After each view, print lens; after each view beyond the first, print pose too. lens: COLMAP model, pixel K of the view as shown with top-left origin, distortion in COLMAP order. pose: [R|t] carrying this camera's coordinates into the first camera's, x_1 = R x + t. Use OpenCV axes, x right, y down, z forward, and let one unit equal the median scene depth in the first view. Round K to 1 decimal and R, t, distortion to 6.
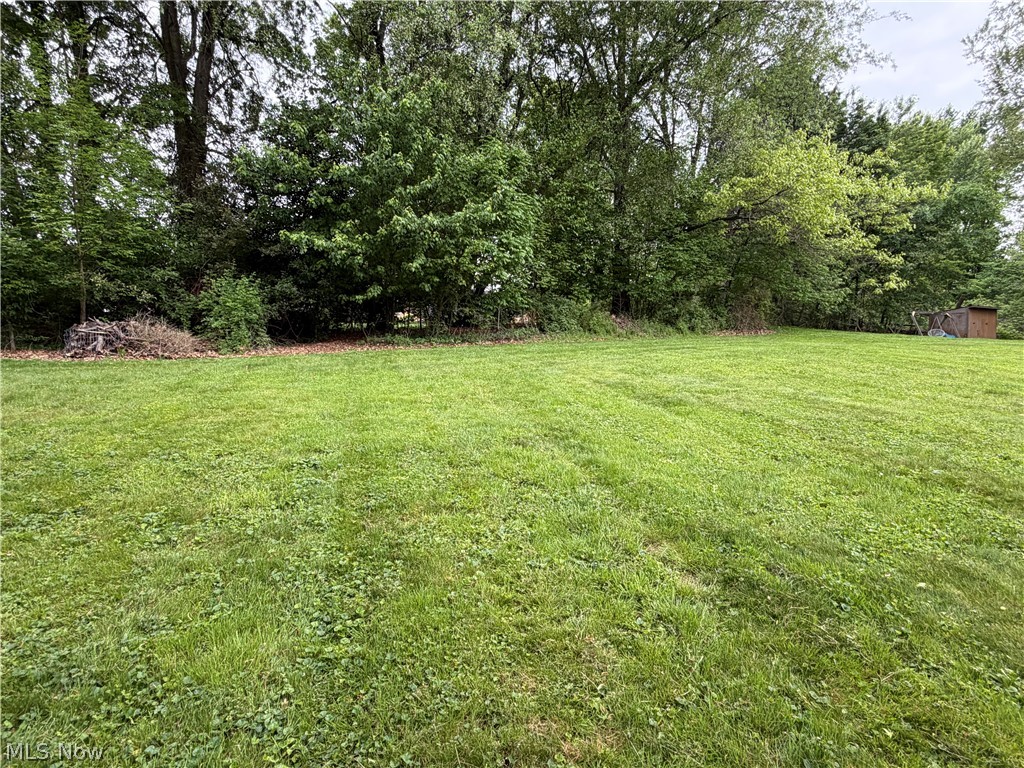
lens RADIAL K [[556.0, 0, 507.3], [0, 556.0, 383.9], [0, 0, 1]] dist [-0.001187, 0.000660]
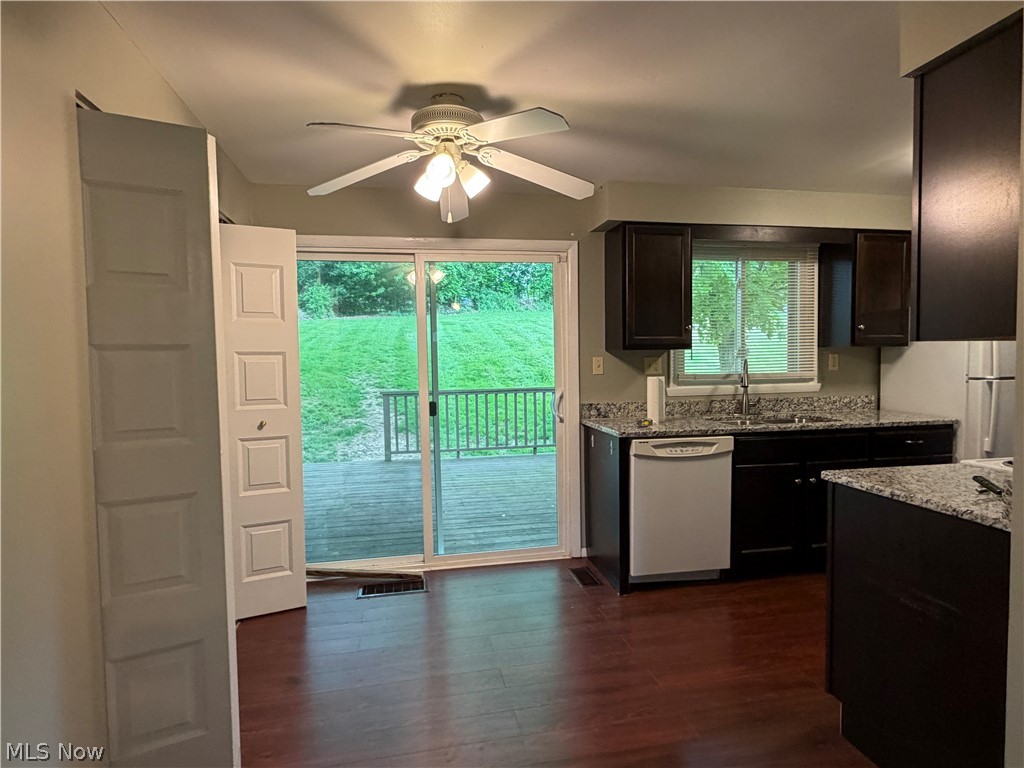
lens RADIAL K [[556.0, 0, 509.5], [0, 556.0, 384.4], [0, 0, 1]] dist [-0.001187, 0.000660]
pose [[0.995789, -0.005362, -0.091522, 0.462610], [0.007385, 0.999735, 0.021782, 0.156807], [0.091381, -0.022366, 0.995565, -1.130423]]
